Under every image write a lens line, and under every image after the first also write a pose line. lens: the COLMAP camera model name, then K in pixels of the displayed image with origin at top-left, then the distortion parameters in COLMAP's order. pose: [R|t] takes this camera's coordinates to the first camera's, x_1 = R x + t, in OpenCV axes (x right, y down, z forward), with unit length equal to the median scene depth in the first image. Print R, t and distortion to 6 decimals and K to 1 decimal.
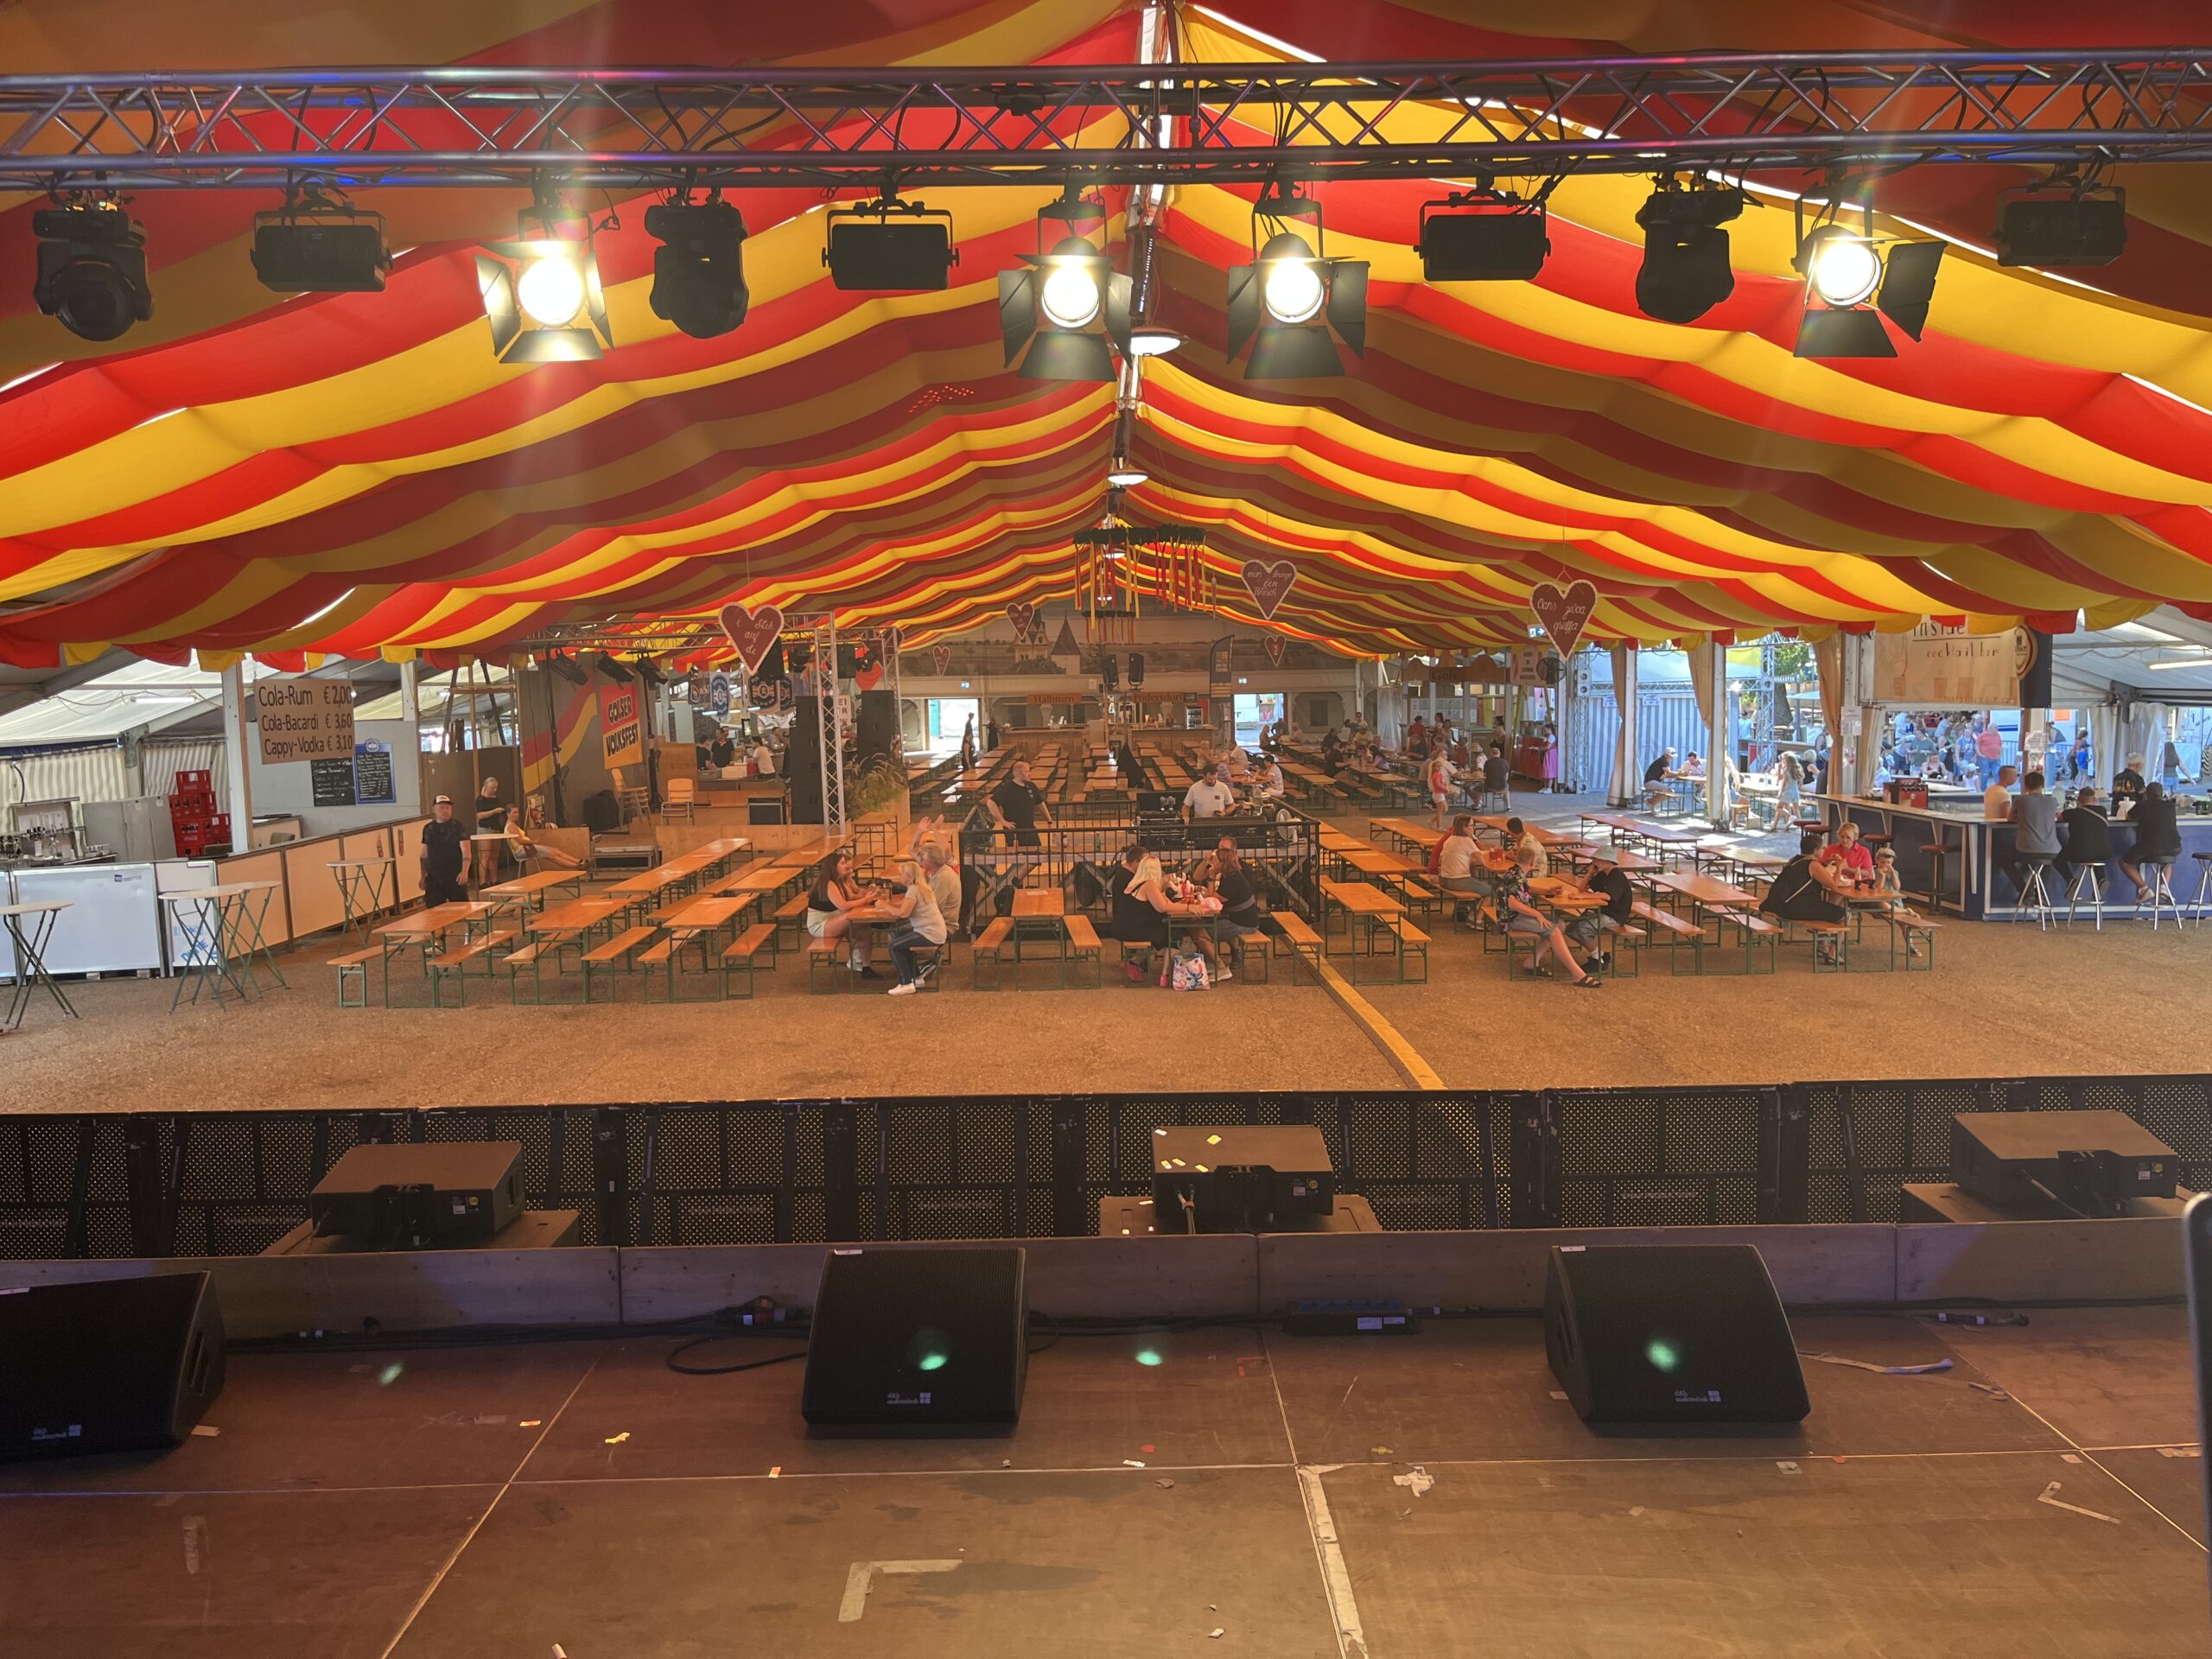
lens RADIAL K [[1672.7, 0, 1107.6], [0, 1672.7, 831.3], [0, 0, 1]] dist [0.061341, -0.084136]
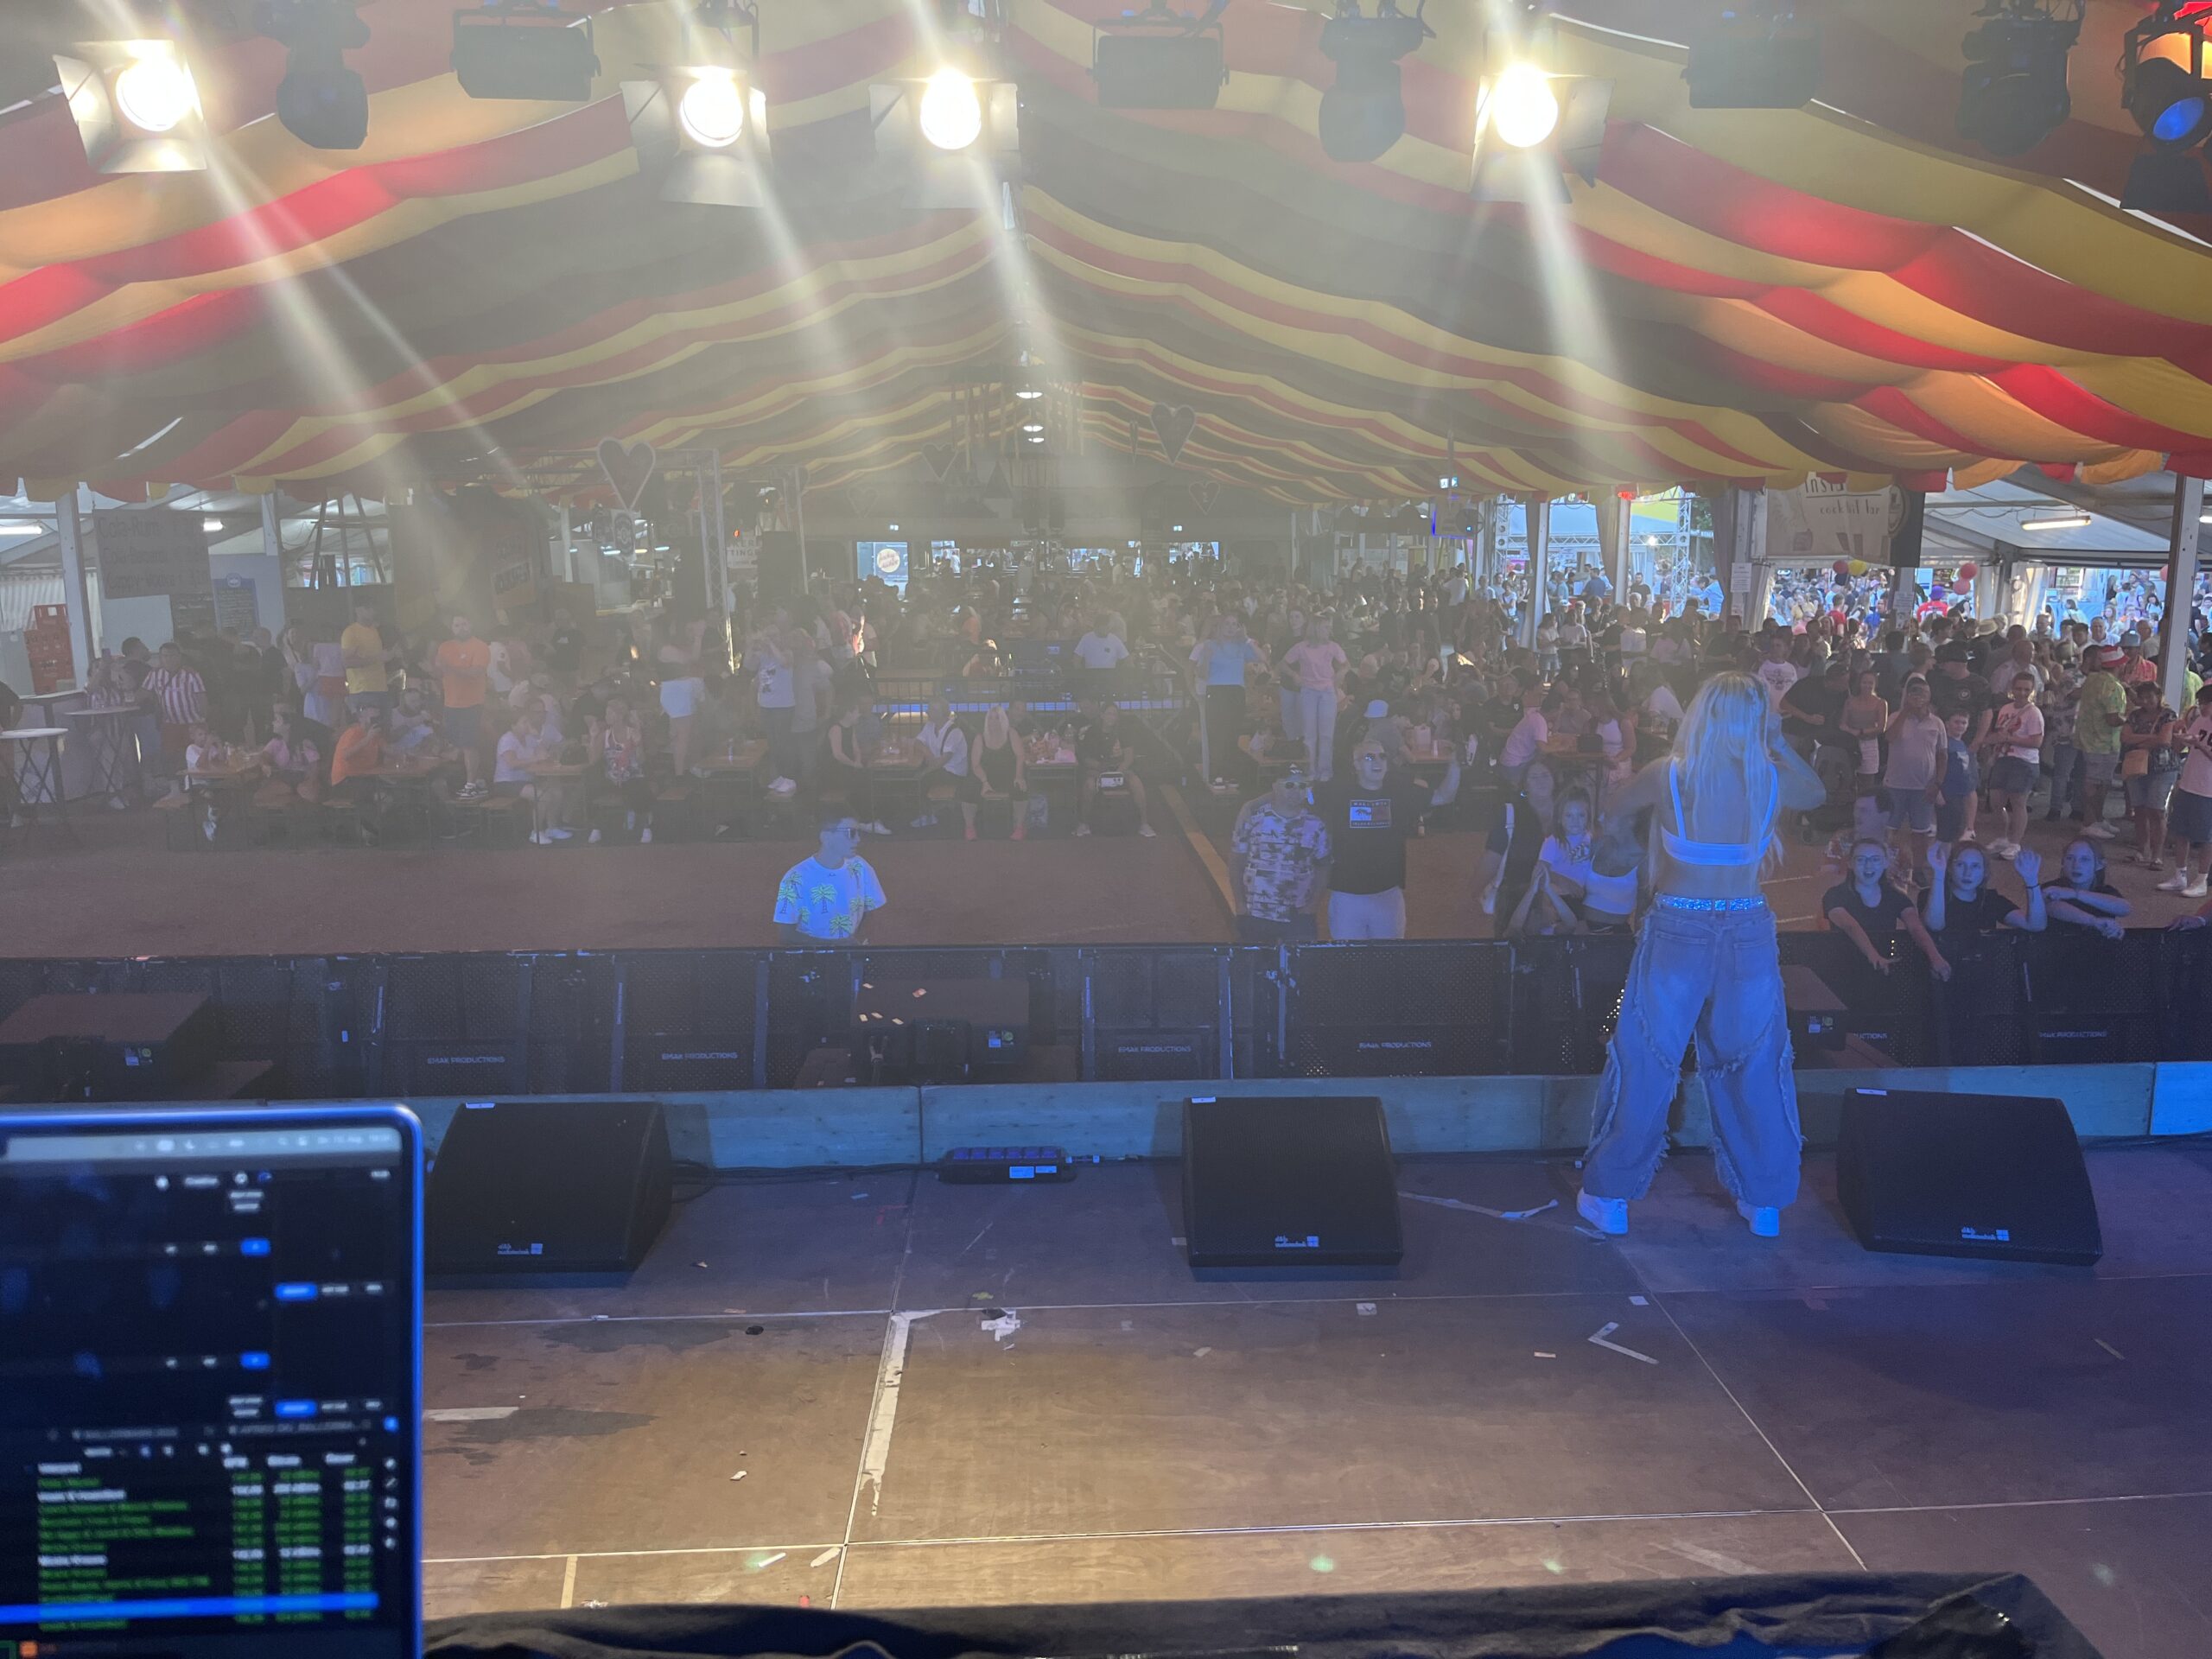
lens RADIAL K [[1672.7, 0, 1135.9], [0, 1672.7, 838.2], [0, 0, 1]] dist [0.061341, -0.084136]
pose [[0.998969, 0.007131, 0.044840, 0.038907], [-0.011321, 0.995517, 0.093898, -0.000906], [-0.043969, -0.094309, 0.994572, 0.002040]]
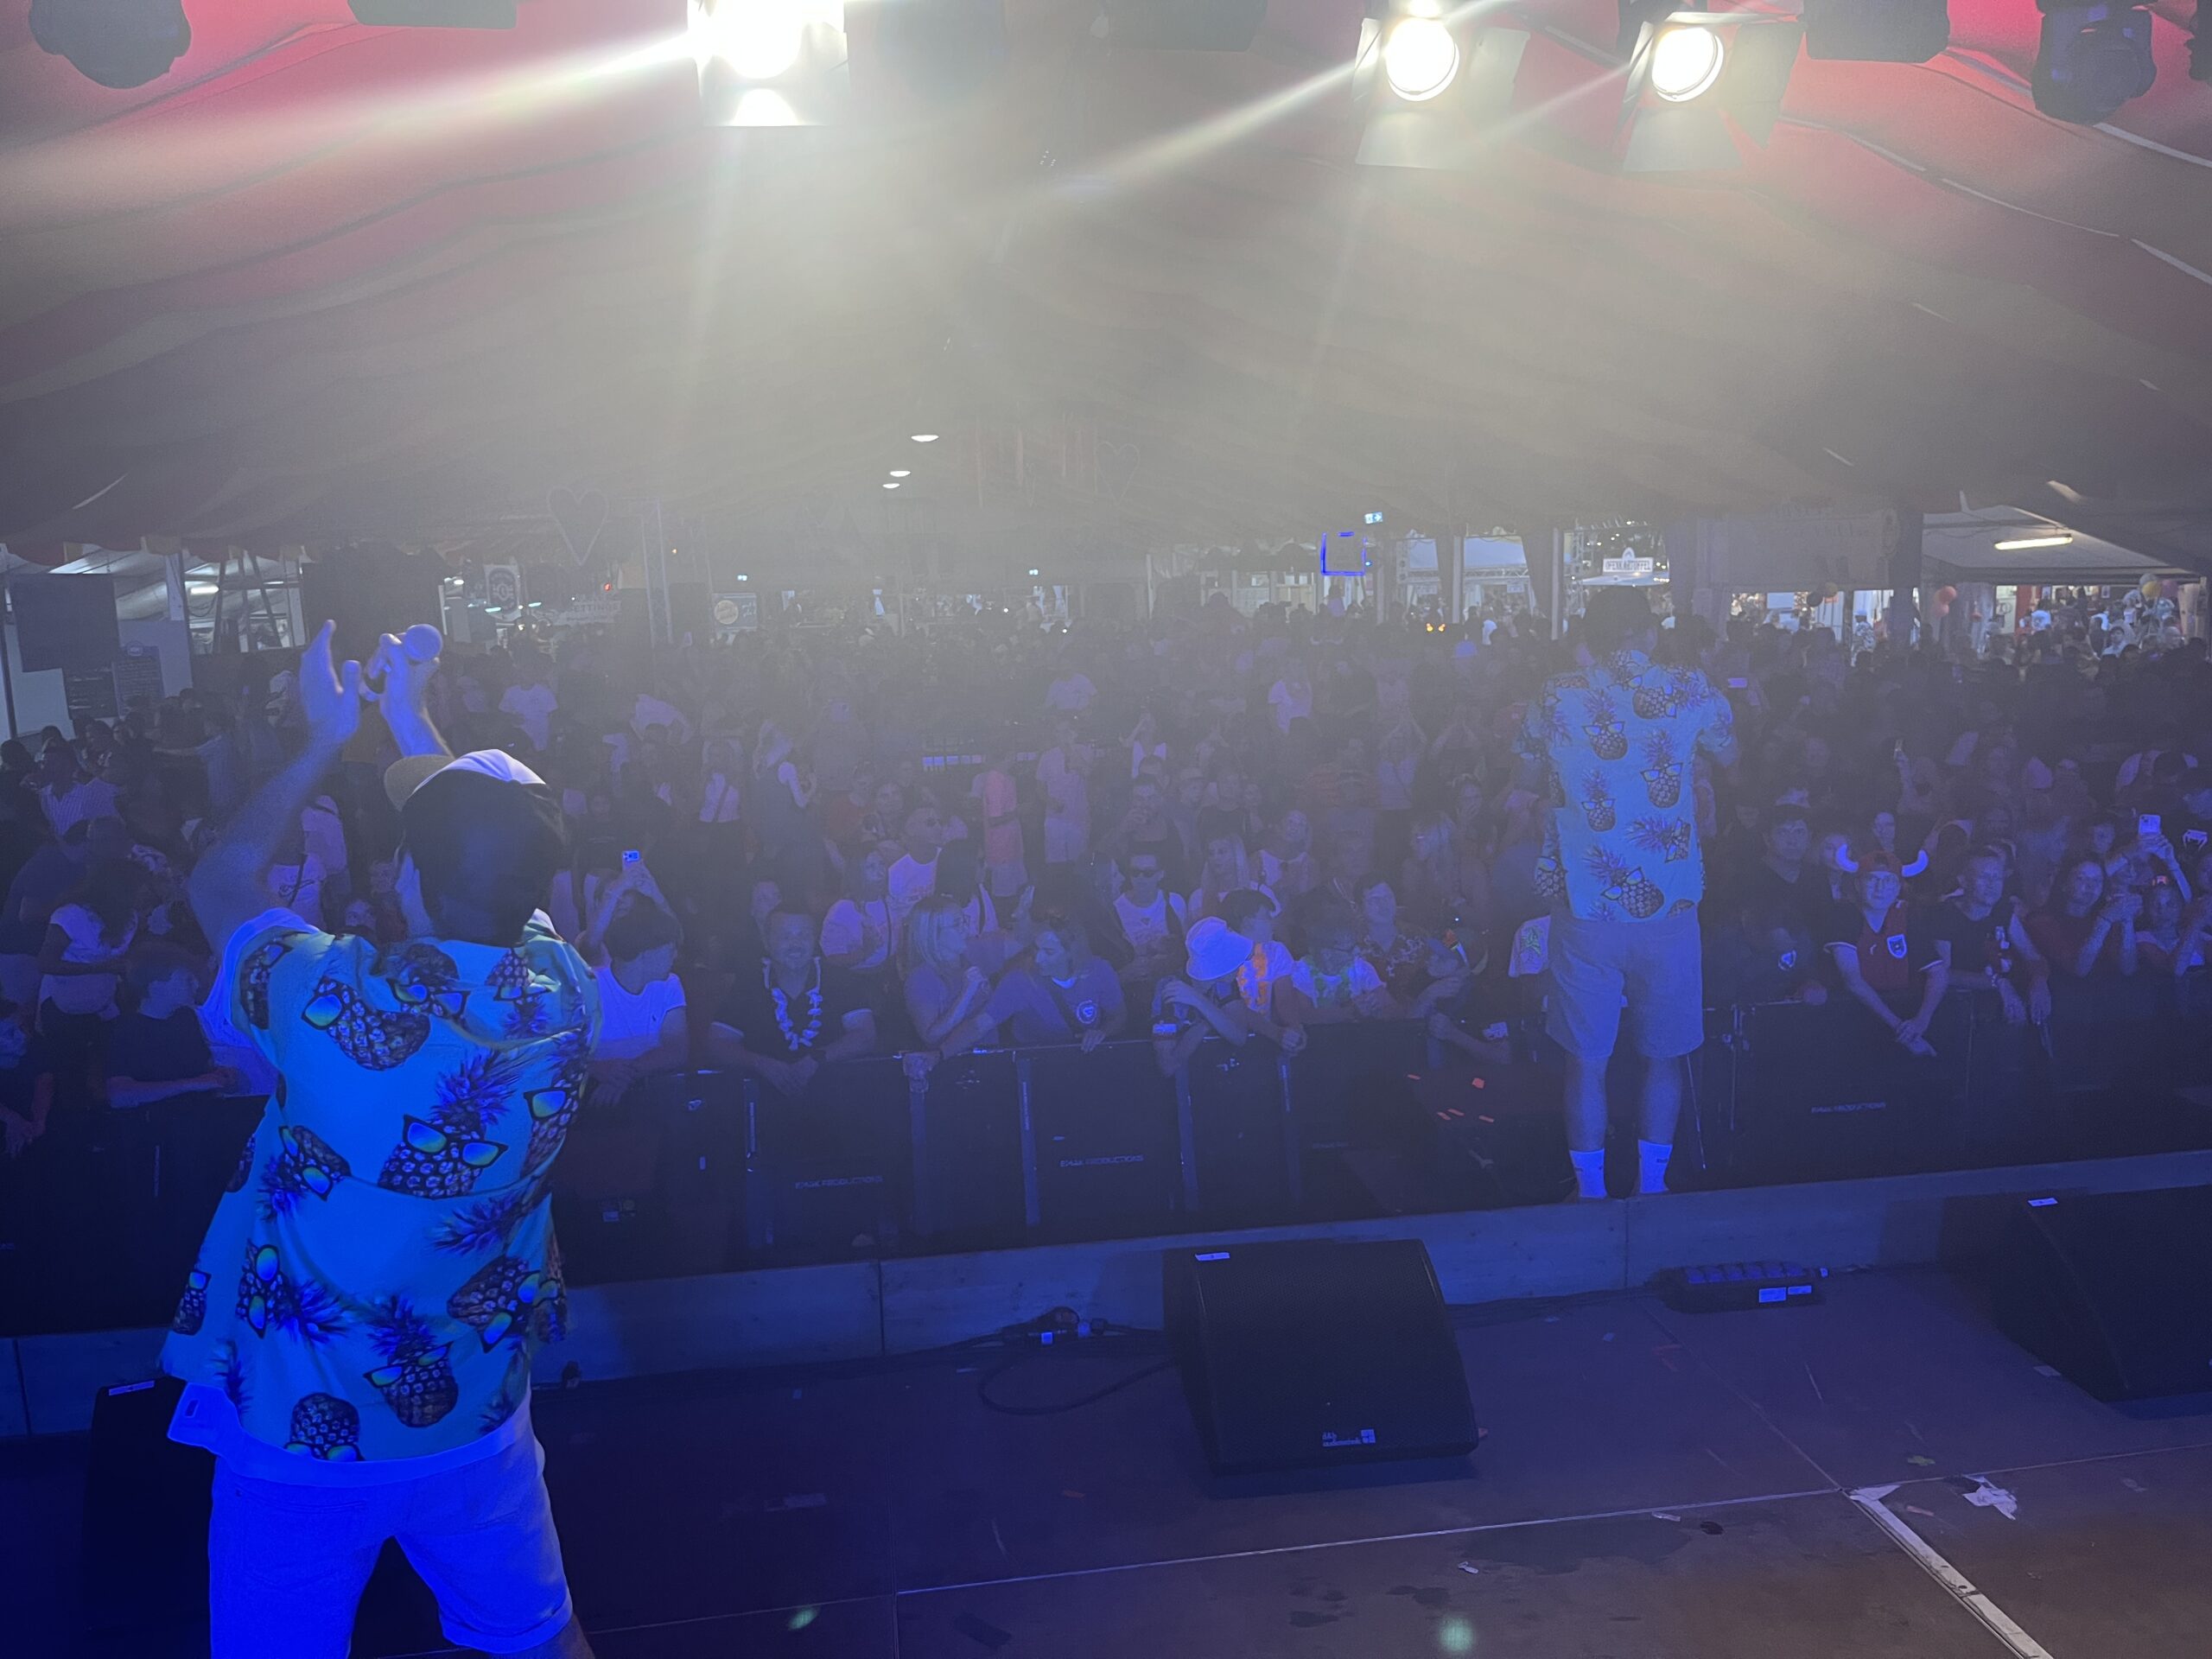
lens RADIAL K [[1672.7, 0, 1102.7], [0, 1672.7, 848.4], [0, 0, 1]] dist [0.061341, -0.084136]
pose [[0.989495, -0.031550, 0.141084, -0.065735], [0.021223, 0.997024, 0.074112, -0.001706], [-0.143002, -0.070339, 0.987220, 0.045790]]
